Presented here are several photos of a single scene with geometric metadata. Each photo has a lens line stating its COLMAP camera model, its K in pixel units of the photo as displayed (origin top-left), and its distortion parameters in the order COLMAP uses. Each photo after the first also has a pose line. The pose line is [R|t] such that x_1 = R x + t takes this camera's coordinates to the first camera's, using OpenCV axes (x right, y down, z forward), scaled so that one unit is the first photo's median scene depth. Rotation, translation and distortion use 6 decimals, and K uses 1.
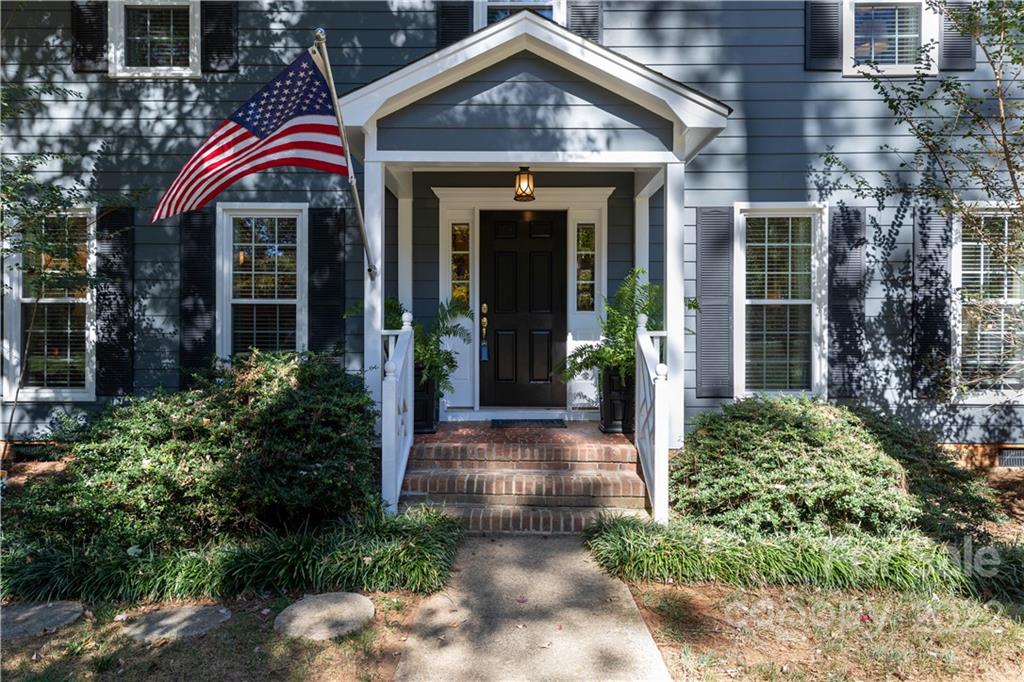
lens RADIAL K [[645.9, 0, 512.0], [0, 645.9, 341.0], [0, 0, 1]] dist [0.003578, 0.001455]
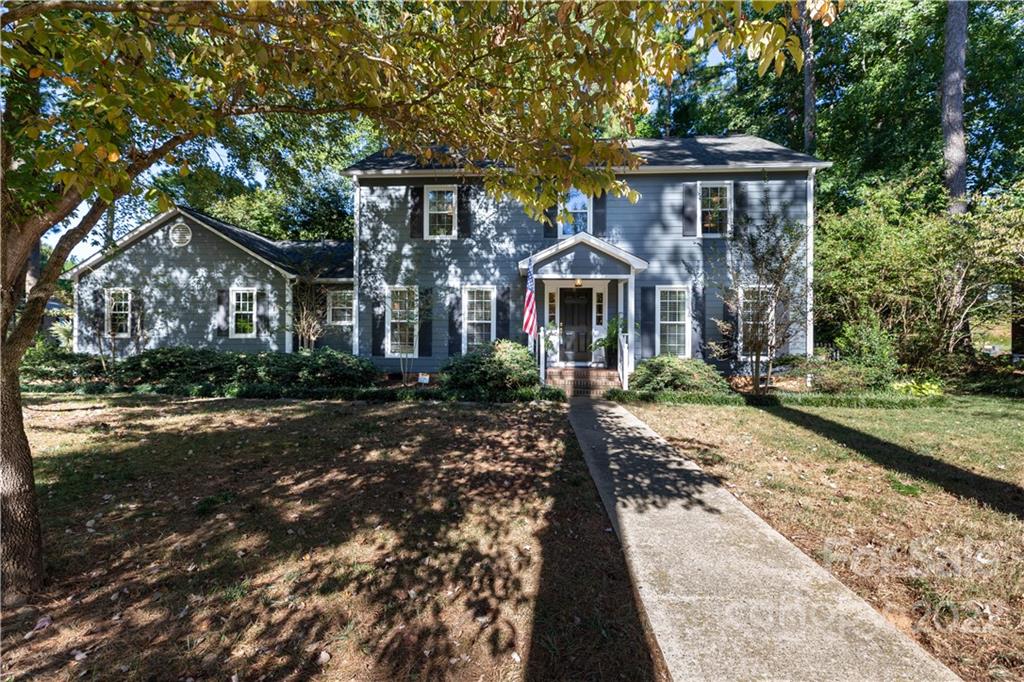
lens RADIAL K [[464.2, 0, 512.0], [0, 464.2, 341.0], [0, 0, 1]] dist [-0.000385, -0.000044]
pose [[0.999300, -0.001861, -0.037352, -0.191492], [0.002382, 0.999900, 0.013913, -0.009482], [0.037322, -0.013992, 0.999205, -1.020643]]
